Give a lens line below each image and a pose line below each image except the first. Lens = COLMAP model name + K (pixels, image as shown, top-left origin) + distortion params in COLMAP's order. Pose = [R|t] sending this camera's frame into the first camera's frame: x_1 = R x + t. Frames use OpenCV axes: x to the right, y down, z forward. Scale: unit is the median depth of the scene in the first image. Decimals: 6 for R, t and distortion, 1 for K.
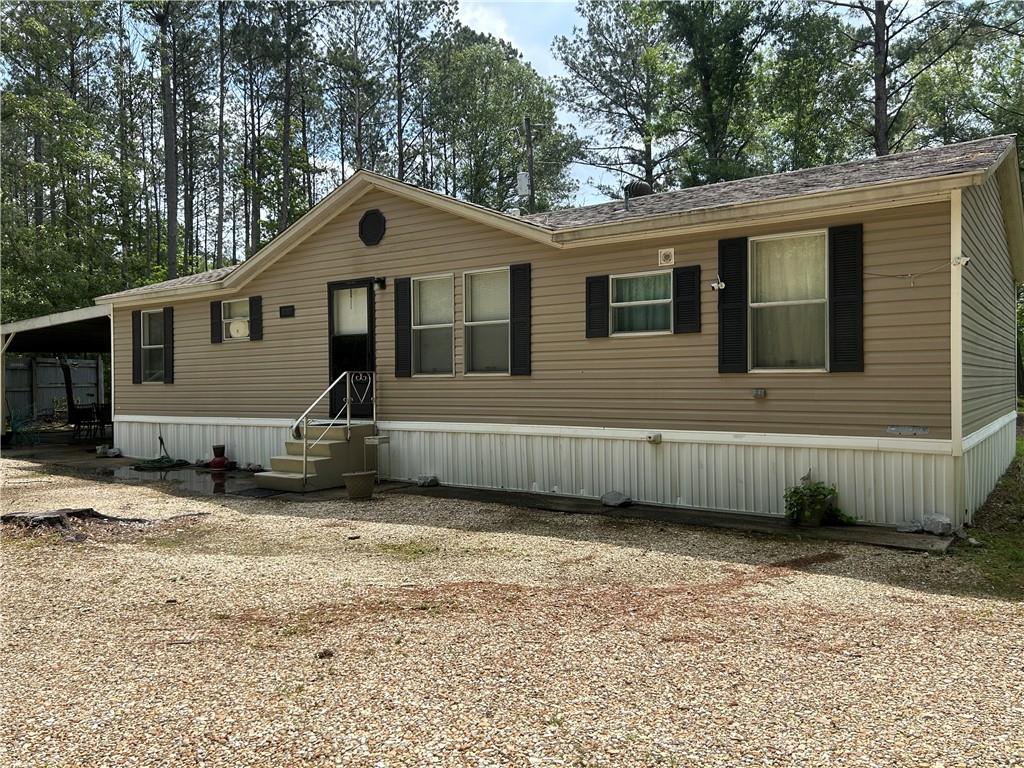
lens RADIAL K [[777.2, 0, 512.5], [0, 777.2, 378.9], [0, 0, 1]] dist [0.005097, -0.005432]
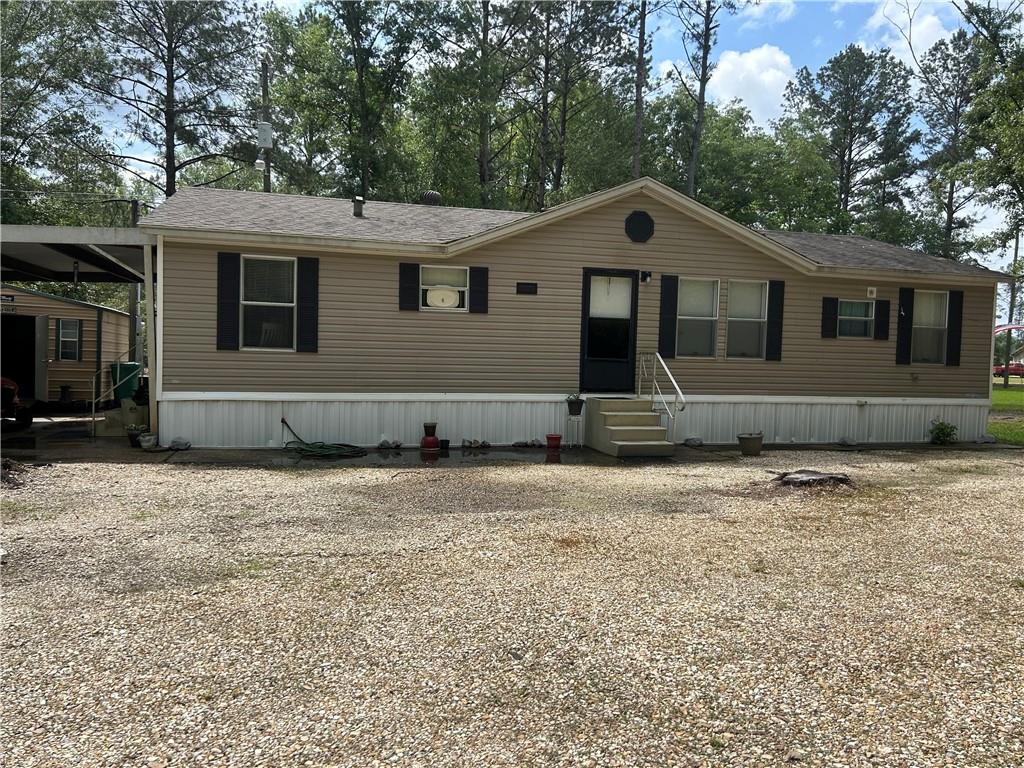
lens RADIAL K [[777.2, 0, 512.0], [0, 777.2, 390.8], [0, 0, 1]] dist [0.005097, -0.005432]
pose [[0.645723, -0.003673, 0.763563, -1.338863], [-0.030241, 0.999081, 0.030380, 0.020851], [-0.762972, -0.042708, 0.645019, 0.445075]]
